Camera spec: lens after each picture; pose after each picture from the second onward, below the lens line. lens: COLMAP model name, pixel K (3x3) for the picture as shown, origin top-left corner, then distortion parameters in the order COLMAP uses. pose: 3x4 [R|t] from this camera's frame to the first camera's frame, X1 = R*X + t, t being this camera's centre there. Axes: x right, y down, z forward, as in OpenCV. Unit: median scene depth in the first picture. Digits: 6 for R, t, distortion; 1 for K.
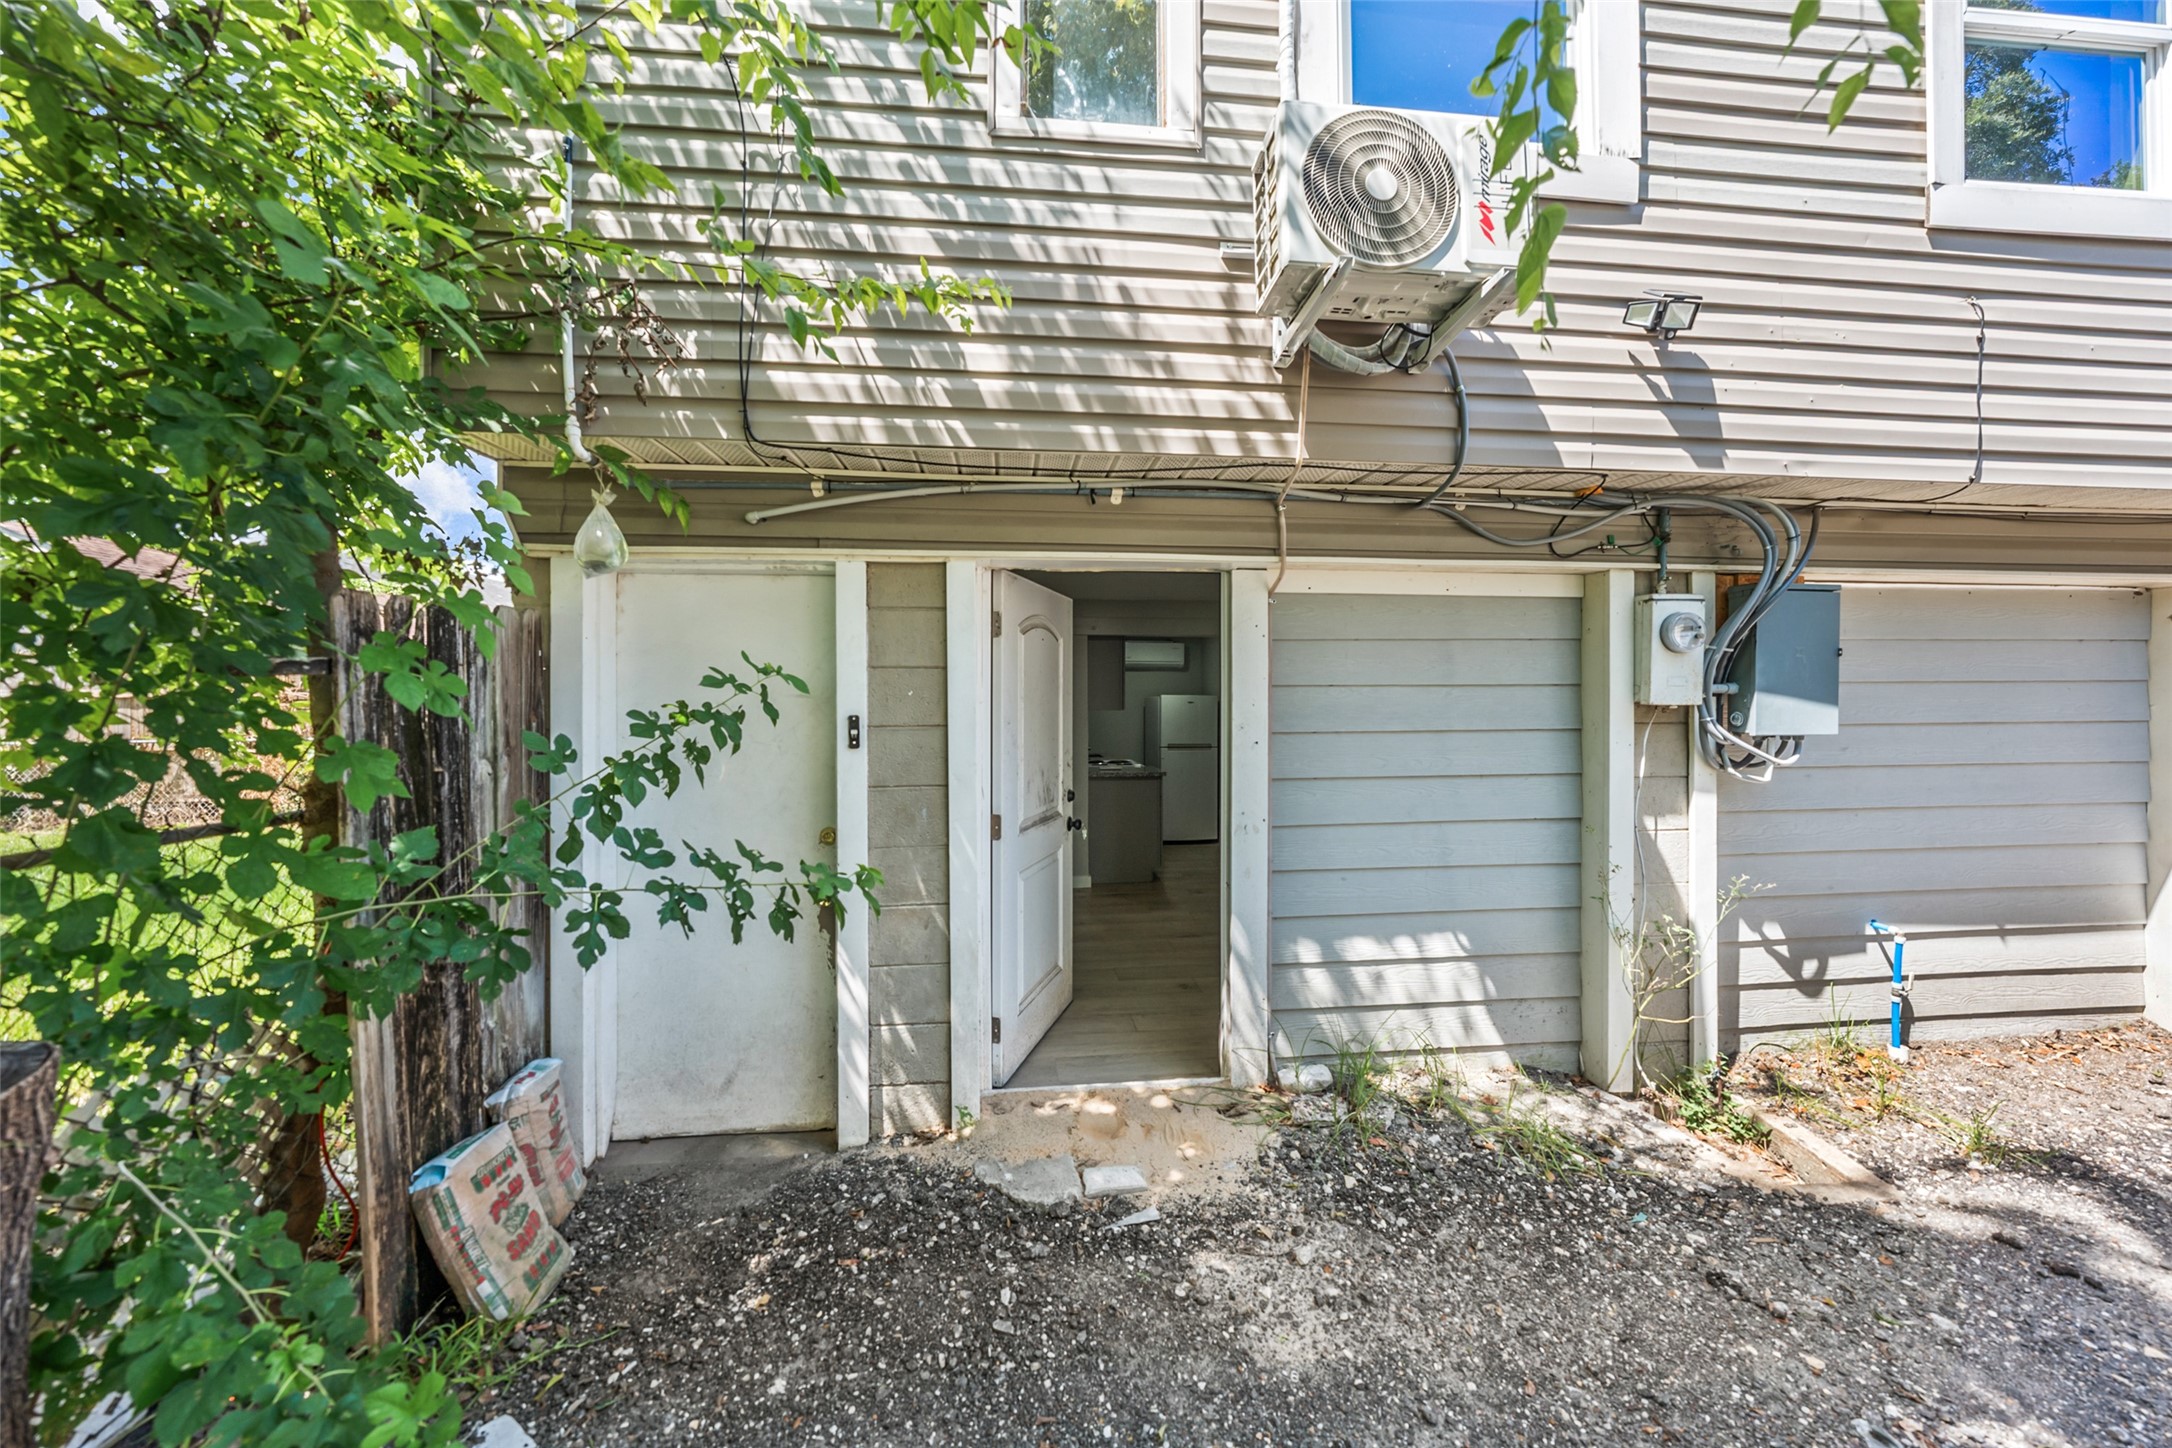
lens RADIAL K [[743.2, 0, 1080.9], [0, 743.2, 702.3], [0, 0, 1]] dist [-0.007983, 0.001321]
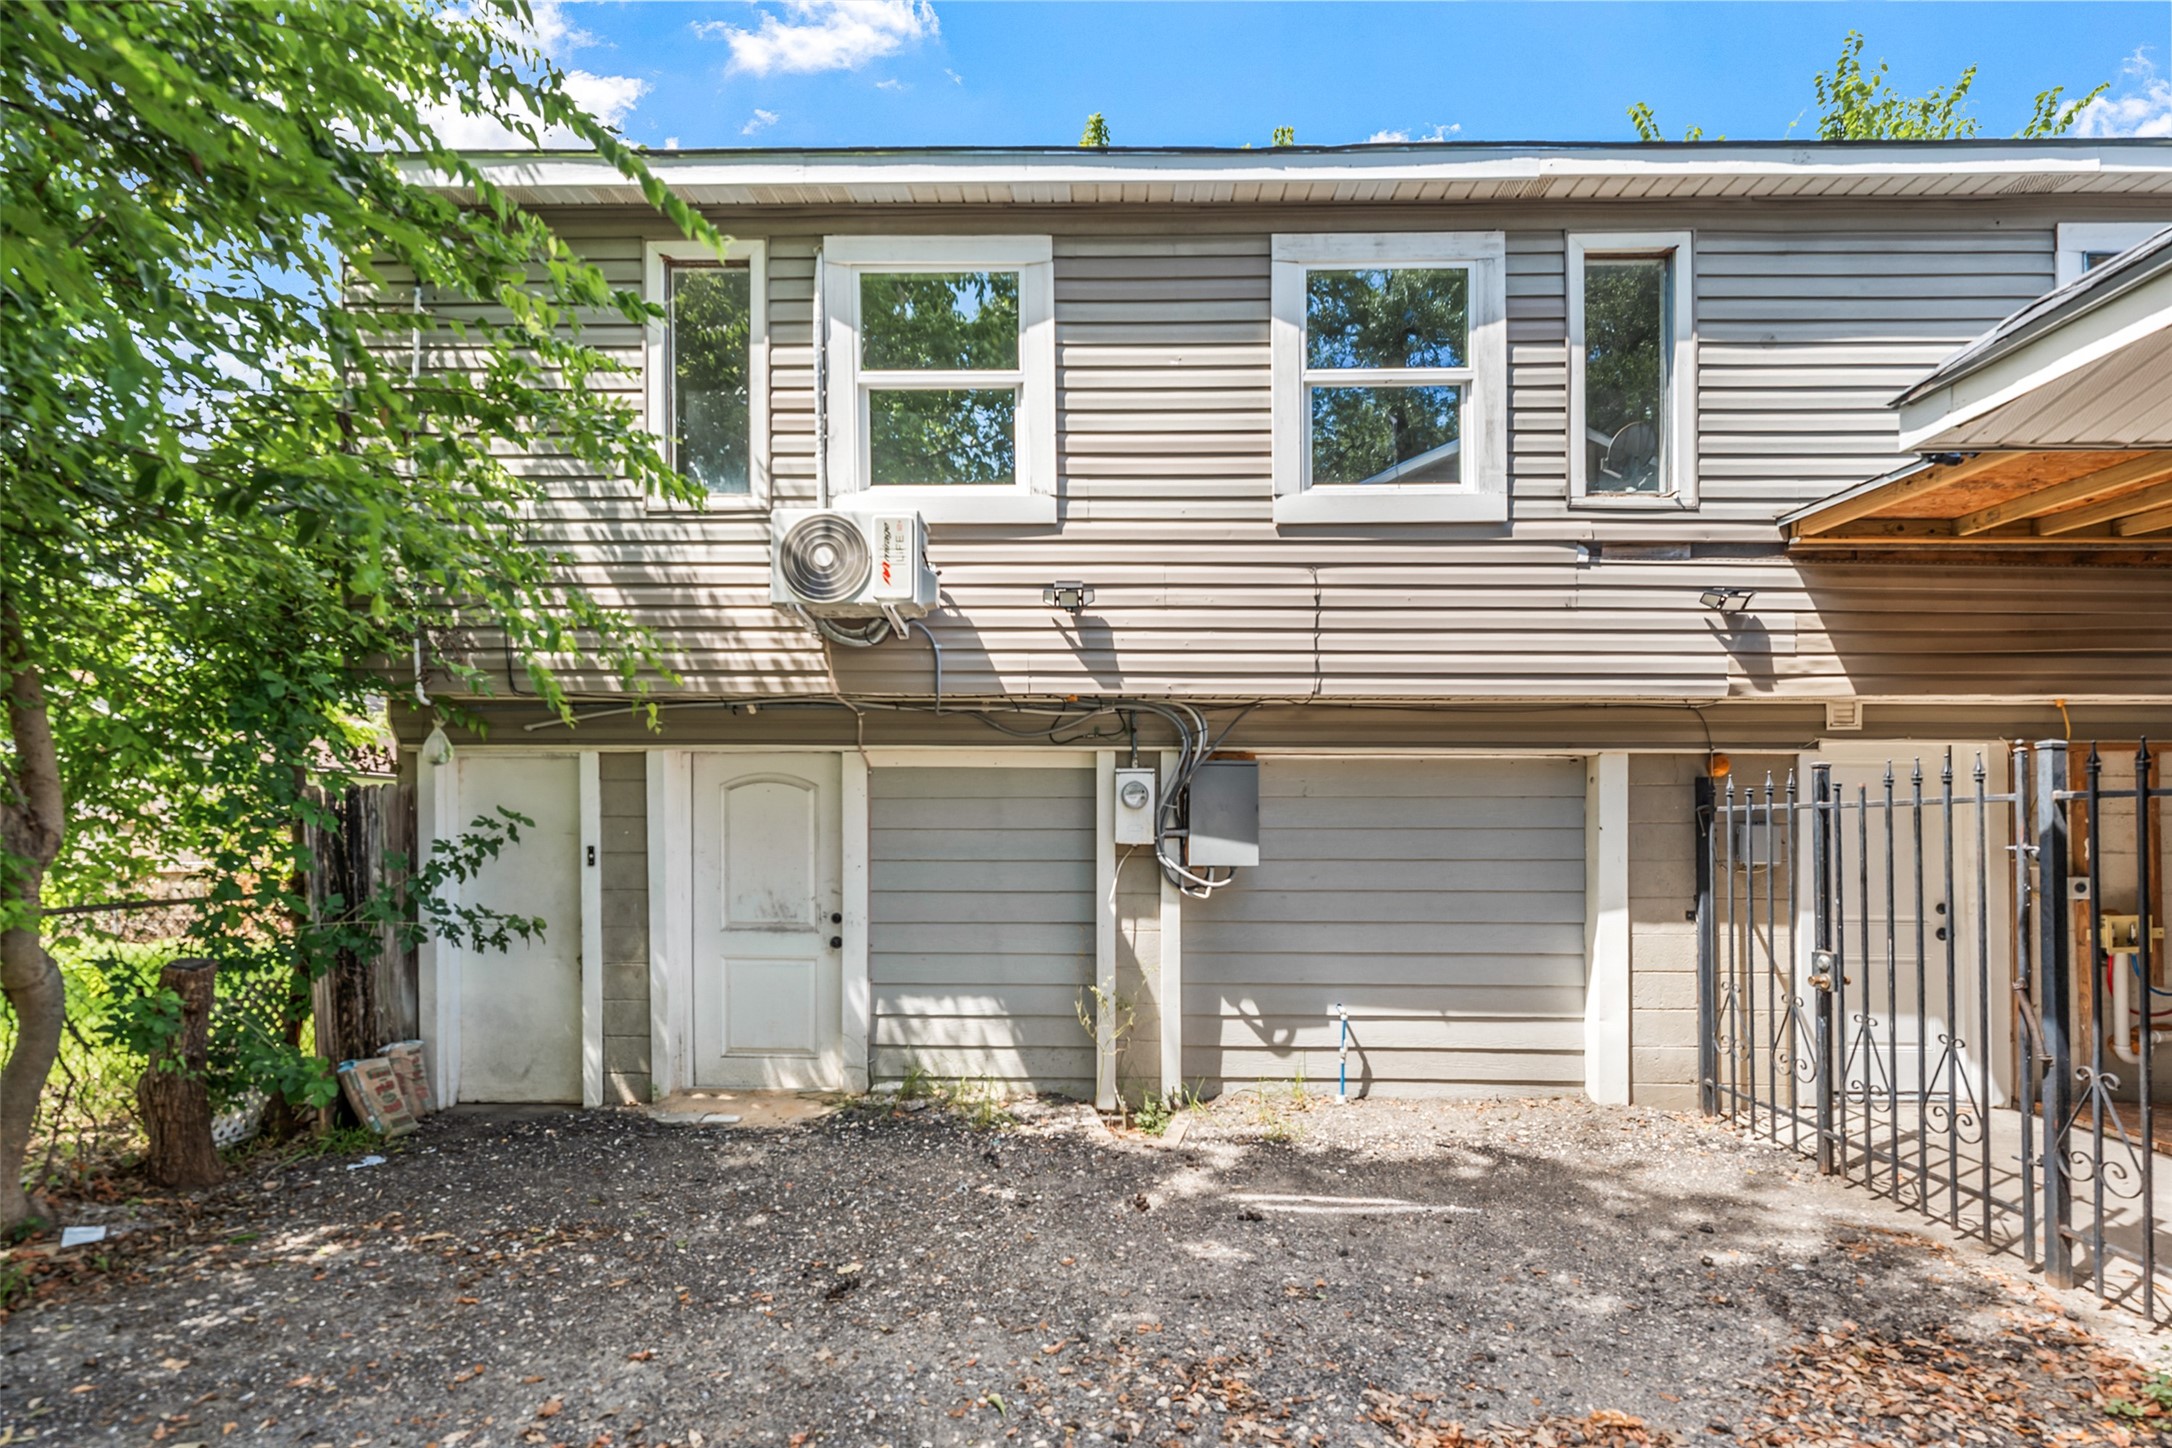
lens RADIAL K [[1009.8, 0, 1118.1], [0, 1009.8, 856.6], [0, 0, 1]] dist [0.002008, -0.000139]
pose [[0.994164, 0.010190, -0.107398, 1.080894], [-0.007762, 0.999705, 0.023004, -0.018772], [0.107601, -0.022036, 0.993950, -1.085942]]
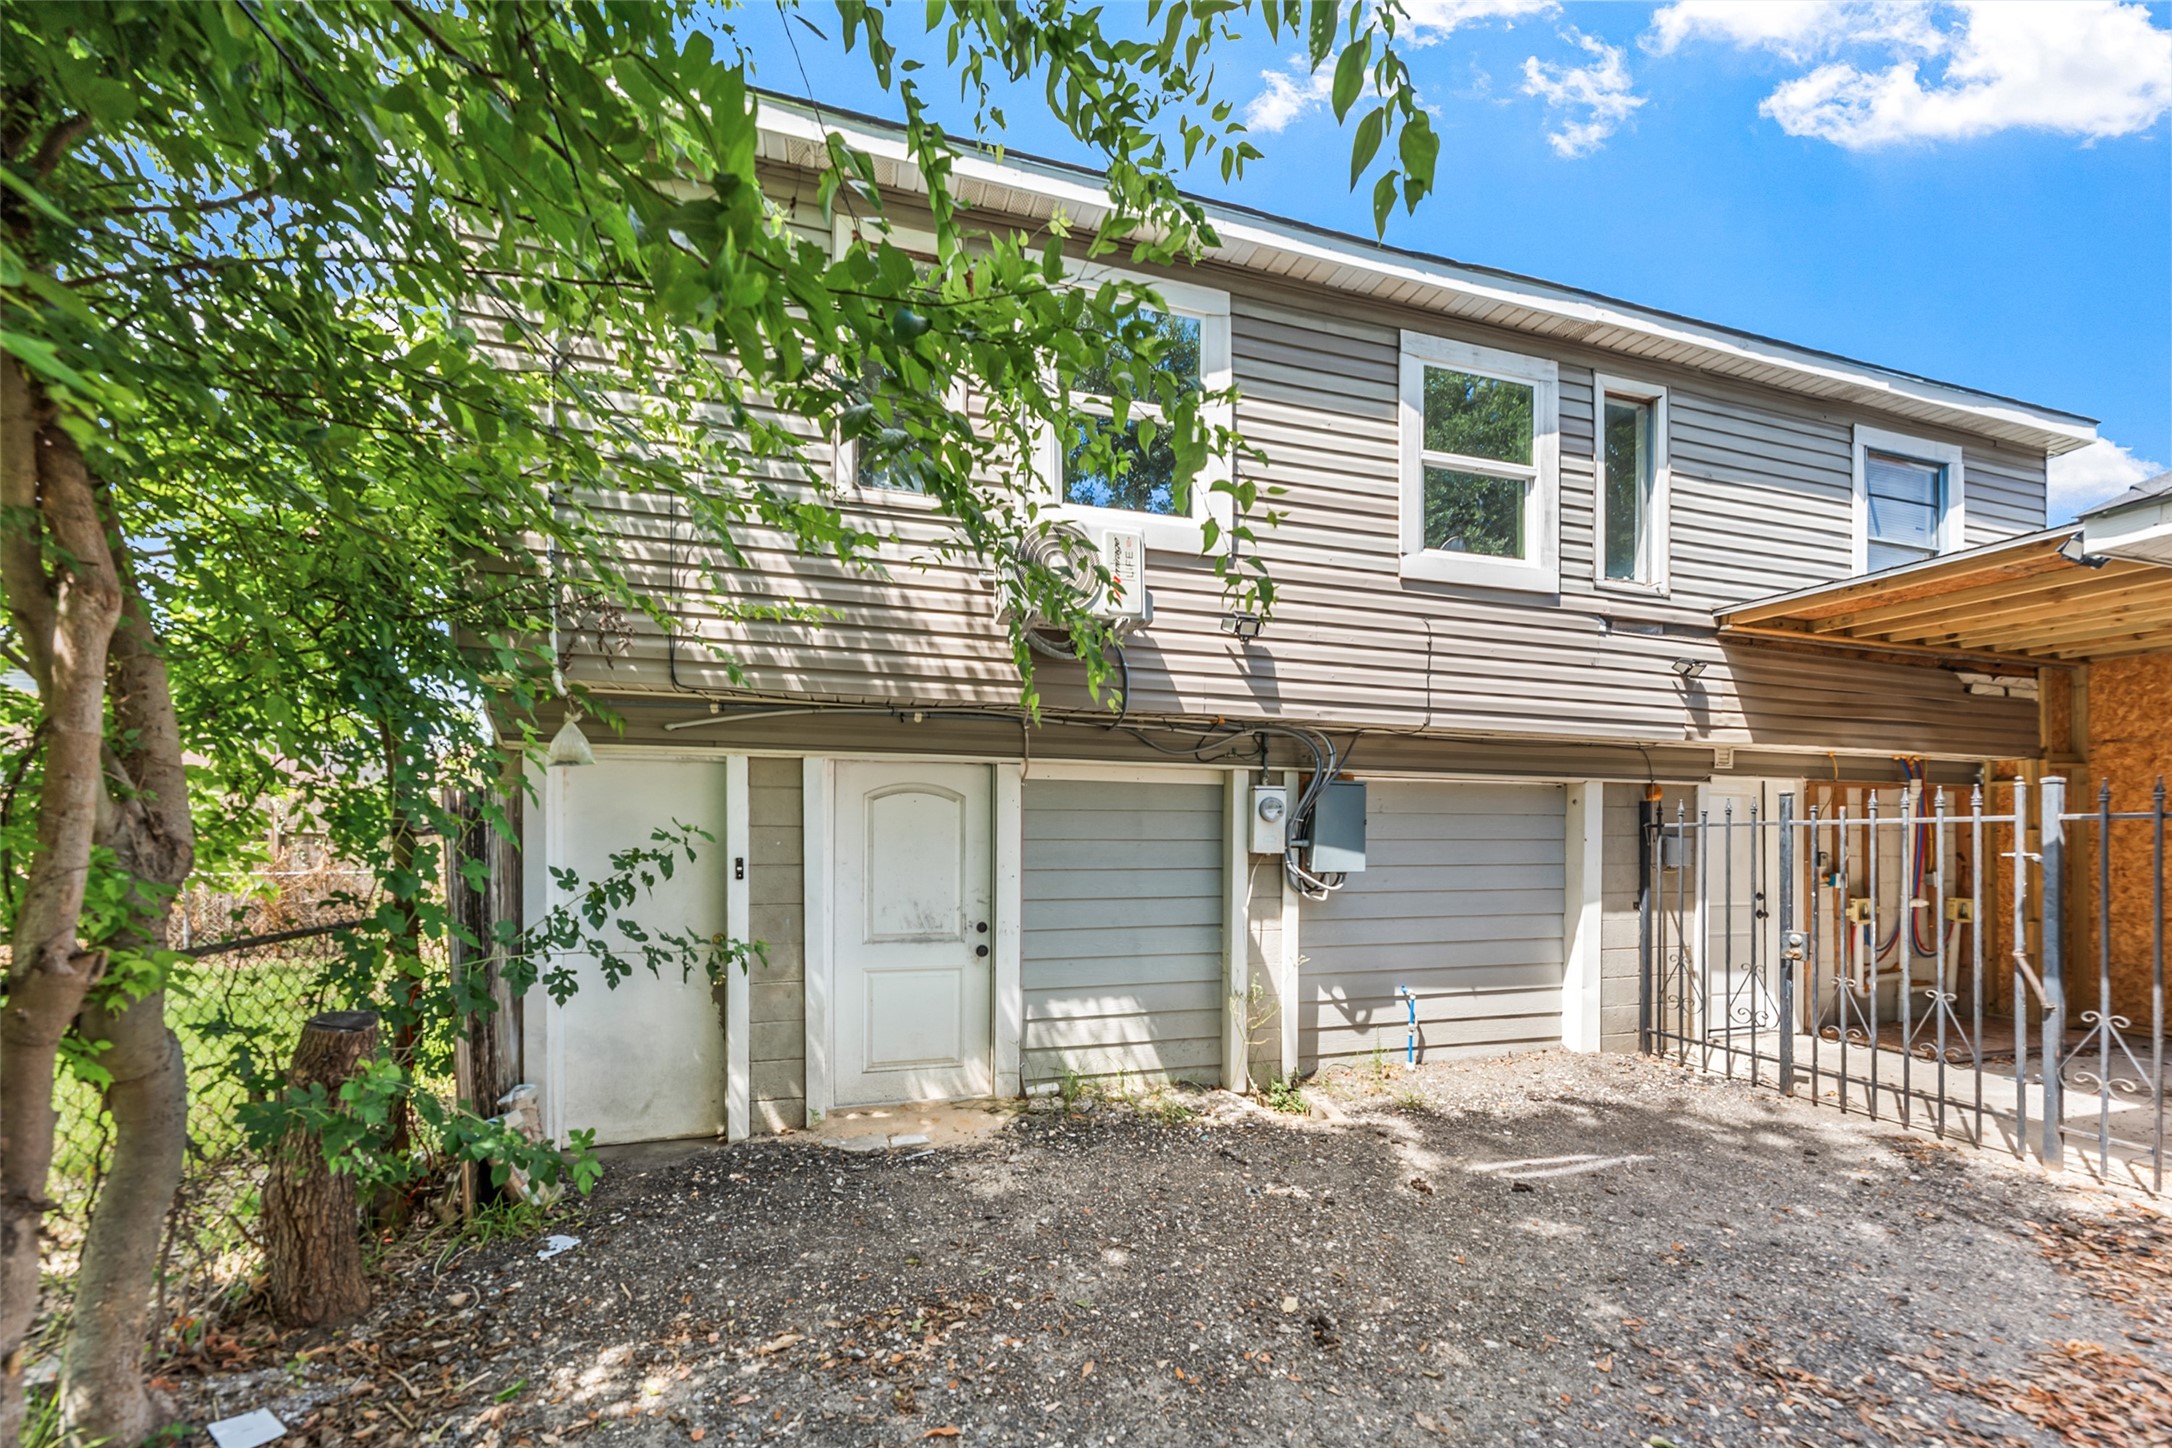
lens RADIAL K [[785.8, 0, 1086.3], [0, 785.8, 857.3], [0, 0, 1]] dist [-0.001841, 0.000023]
pose [[0.983746, 0.004231, 0.179518, 0.102949], [-0.007299, 0.999838, 0.016433, -0.014244], [-0.179420, -0.017476, 0.983617, -0.700659]]
